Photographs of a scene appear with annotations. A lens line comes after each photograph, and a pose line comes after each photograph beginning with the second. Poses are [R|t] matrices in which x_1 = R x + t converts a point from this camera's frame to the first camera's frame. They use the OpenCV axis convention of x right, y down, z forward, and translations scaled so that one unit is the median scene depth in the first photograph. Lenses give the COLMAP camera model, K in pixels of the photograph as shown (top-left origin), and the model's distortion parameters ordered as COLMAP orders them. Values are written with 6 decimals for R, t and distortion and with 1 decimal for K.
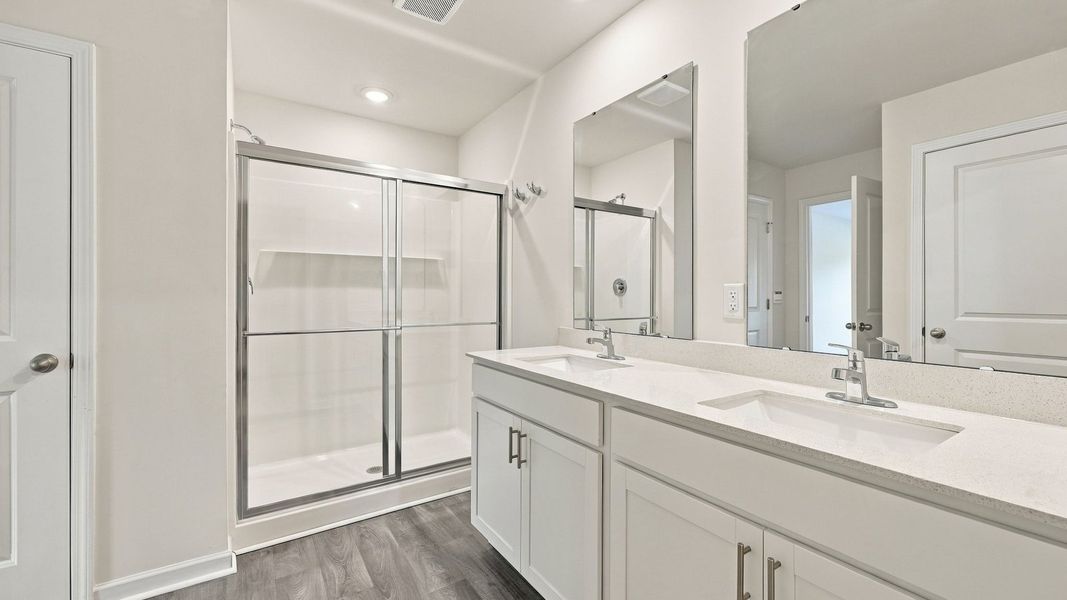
lens RADIAL K [[425.9, 0, 535.2], [0, 425.9, 296.9], [0, 0, 1]] dist [0.000272, 0.000125]
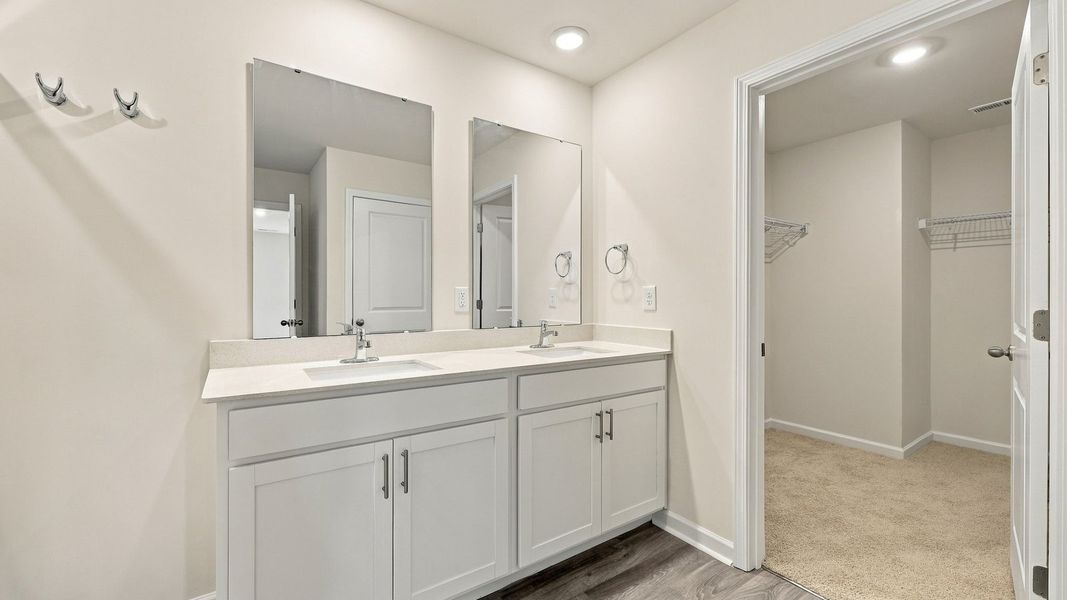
lens RADIAL K [[425.9, 0, 535.2], [0, 425.9, 296.9], [0, 0, 1]] dist [0.000272, 0.000125]
pose [[-0.002109, 0.002874, 0.999994, -0.551136], [0.001466, 0.999995, -0.002871, 0.003581], [-0.999997, 0.001460, -0.002113, 0.446861]]
